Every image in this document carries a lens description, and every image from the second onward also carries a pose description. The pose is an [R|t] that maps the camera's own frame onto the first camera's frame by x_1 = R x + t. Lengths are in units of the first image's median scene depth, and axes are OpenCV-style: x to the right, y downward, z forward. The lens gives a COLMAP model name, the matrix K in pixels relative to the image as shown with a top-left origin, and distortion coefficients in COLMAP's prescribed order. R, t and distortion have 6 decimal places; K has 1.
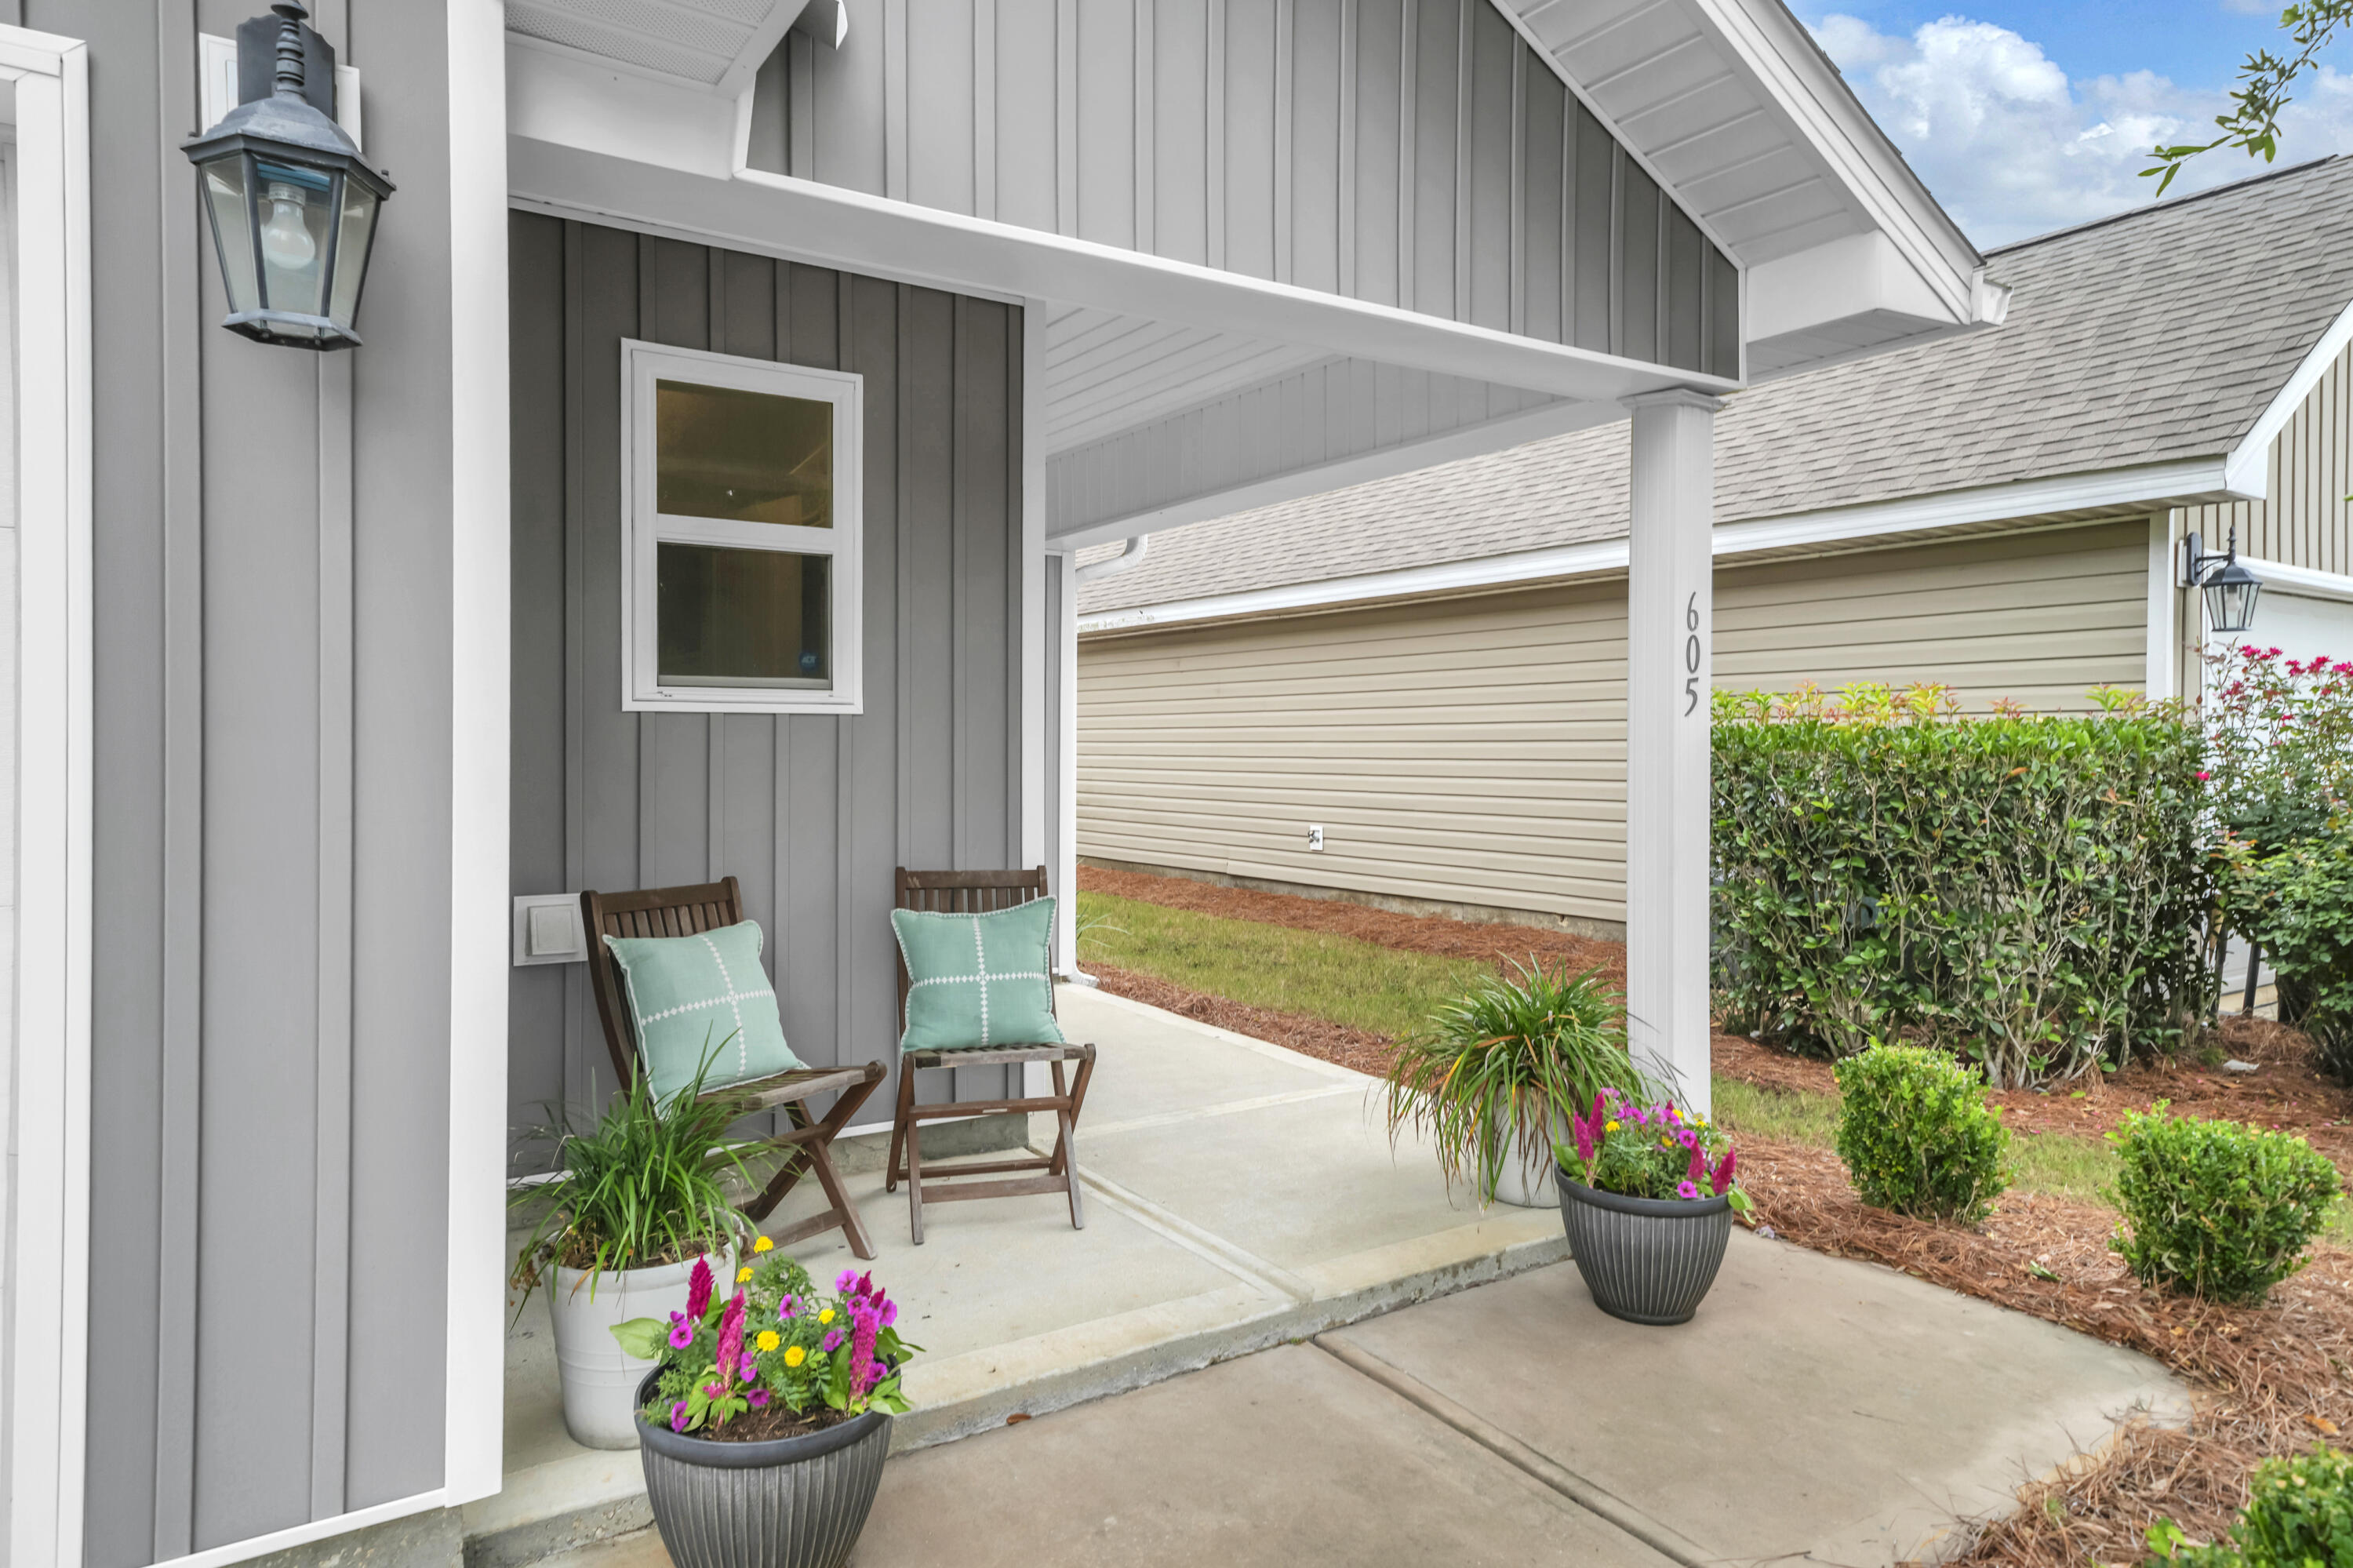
lens RADIAL K [[1441.7, 0, 1115.0], [0, 1441.7, 738.1], [0, 0, 1]] dist [0.000475, -0.000058]
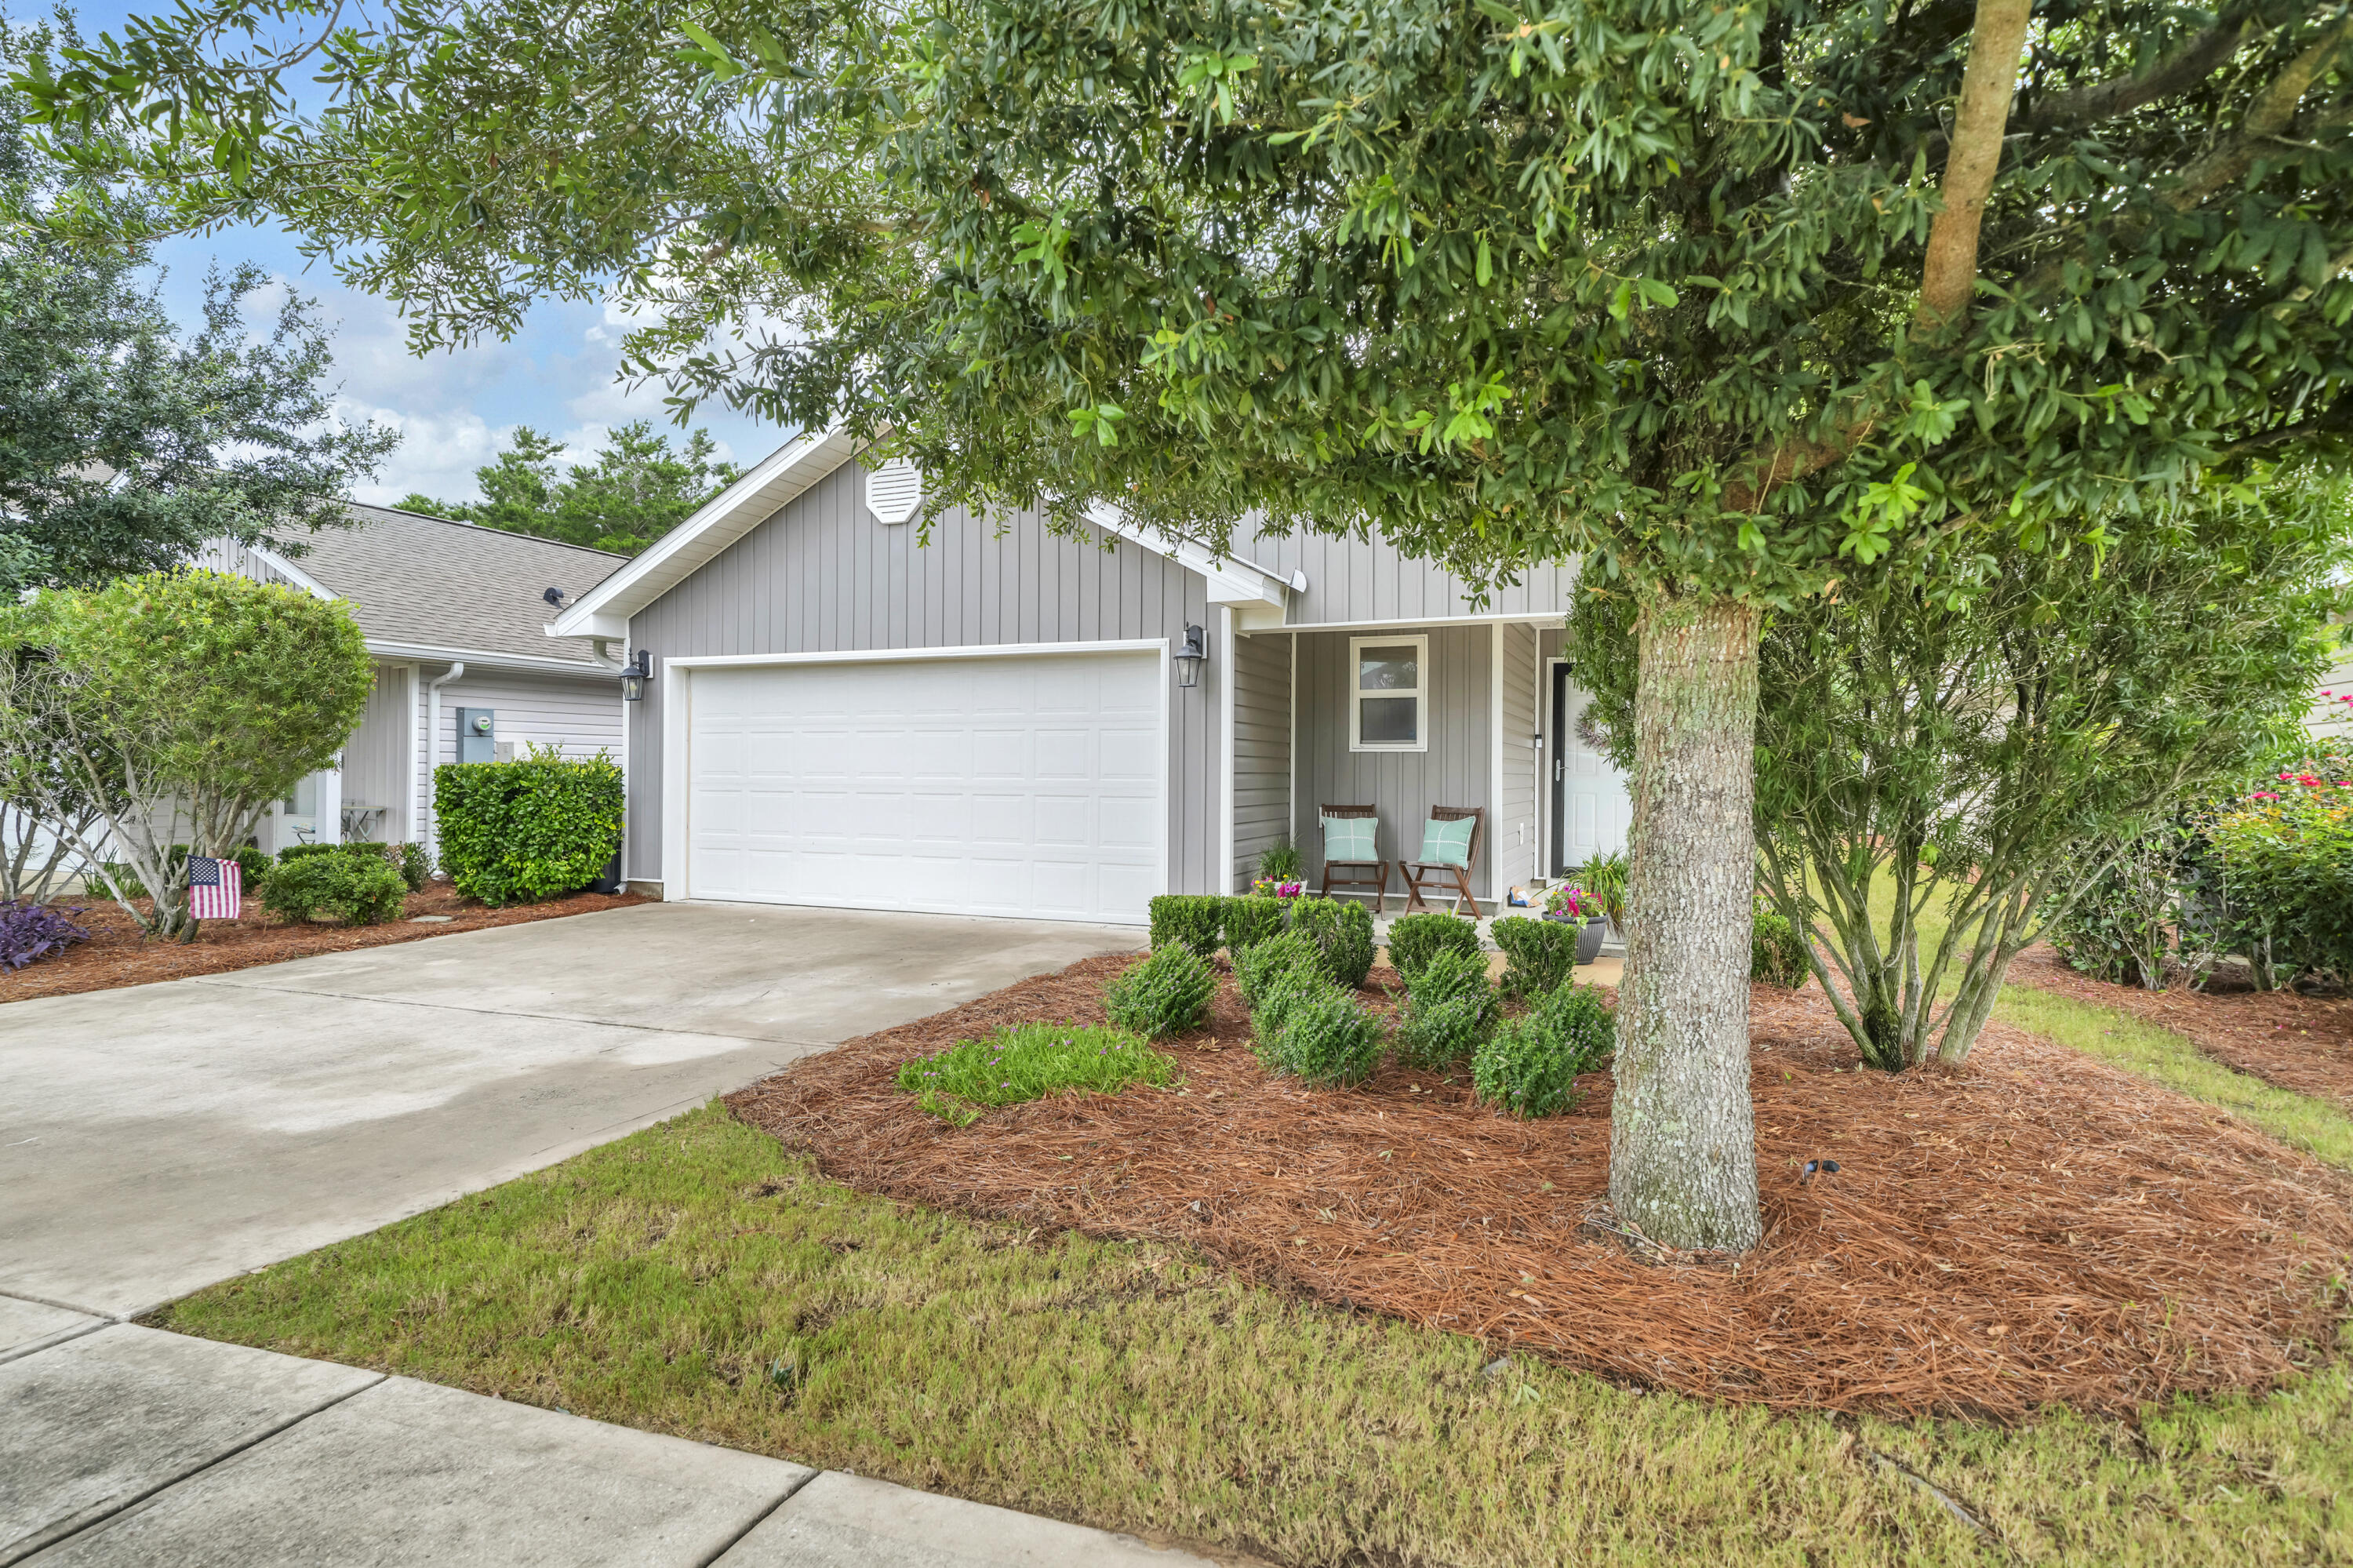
lens RADIAL K [[1229.7, 0, 1181.0], [0, 1229.7, 762.2], [0, 0, 1]] dist [0.015903, 0.000406]
pose [[0.600422, -0.003706, -0.799675, 1.535381], [-0.001816, 0.999980, -0.005997, 0.020309], [0.799681, 0.005053, 0.600404, -0.899412]]
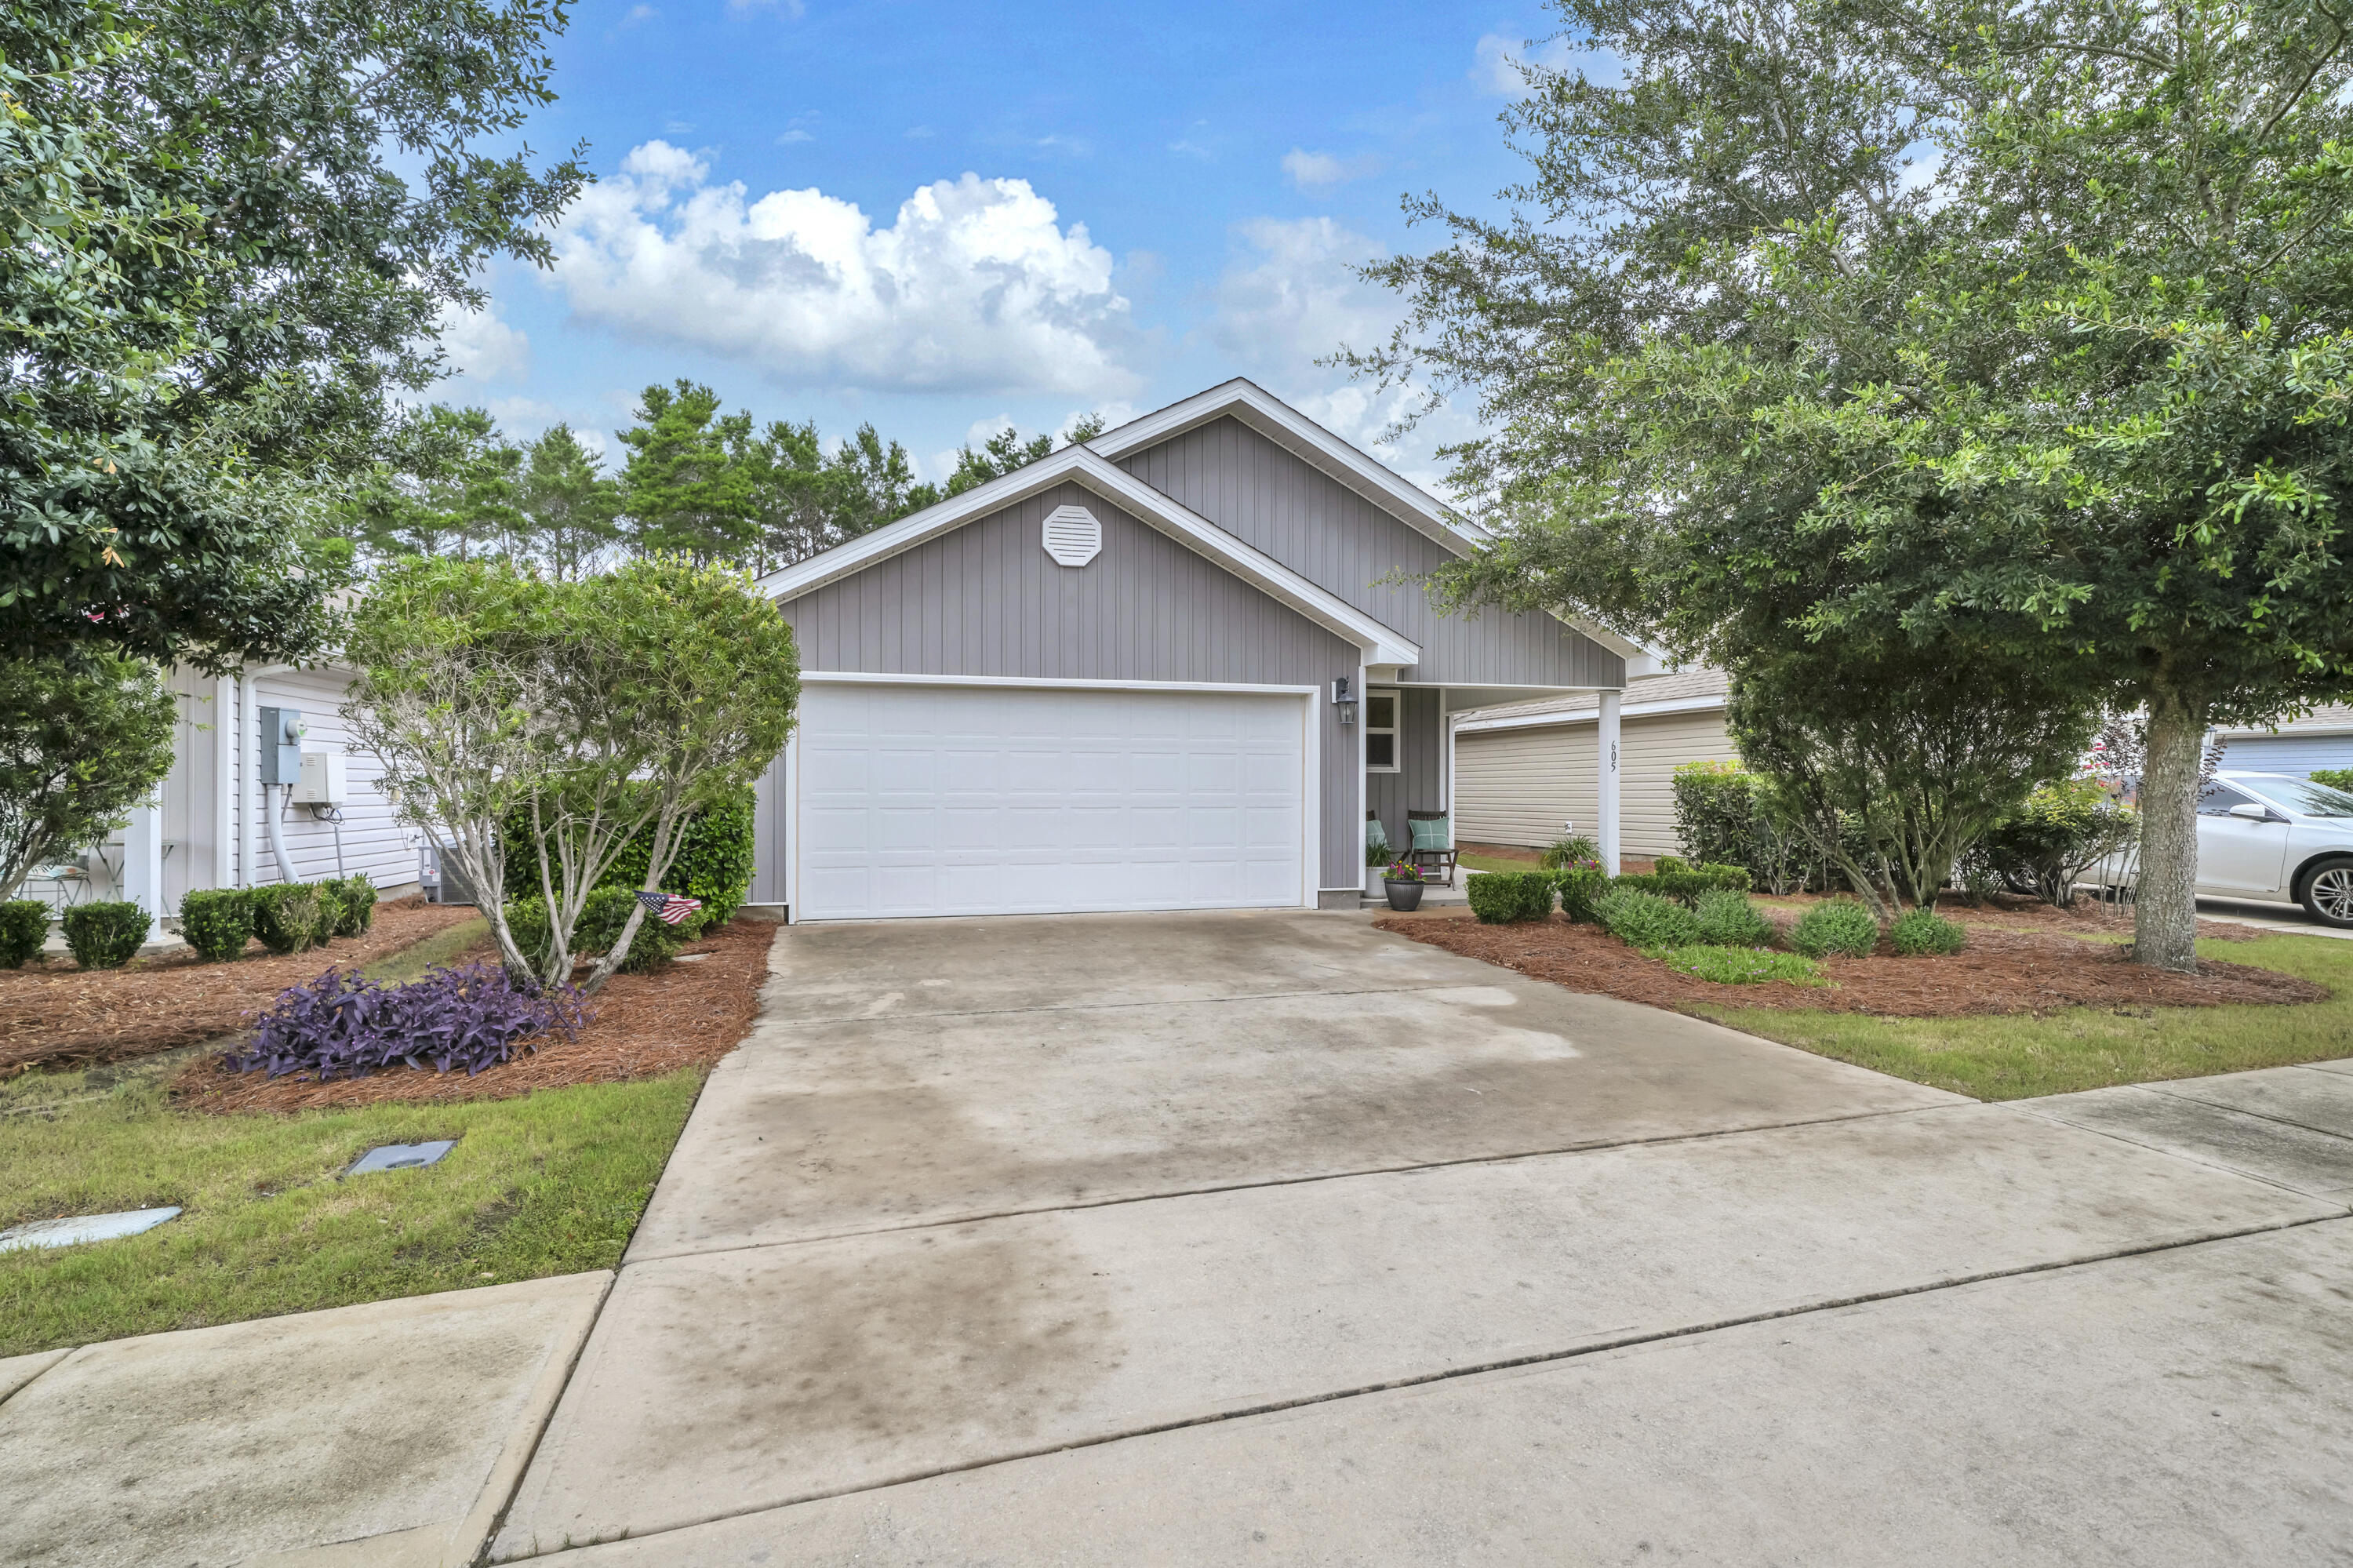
lens RADIAL K [[1127.8, 0, 1176.5], [0, 1127.8, 784.0], [0, 0, 1]] dist [-0.004595, 0.008165]
pose [[0.965338, -0.003088, -0.260984, 0.048205], [0.002721, 0.999995, -0.001769, 0.019778], [0.260989, 0.000997, 0.965341, -2.302084]]
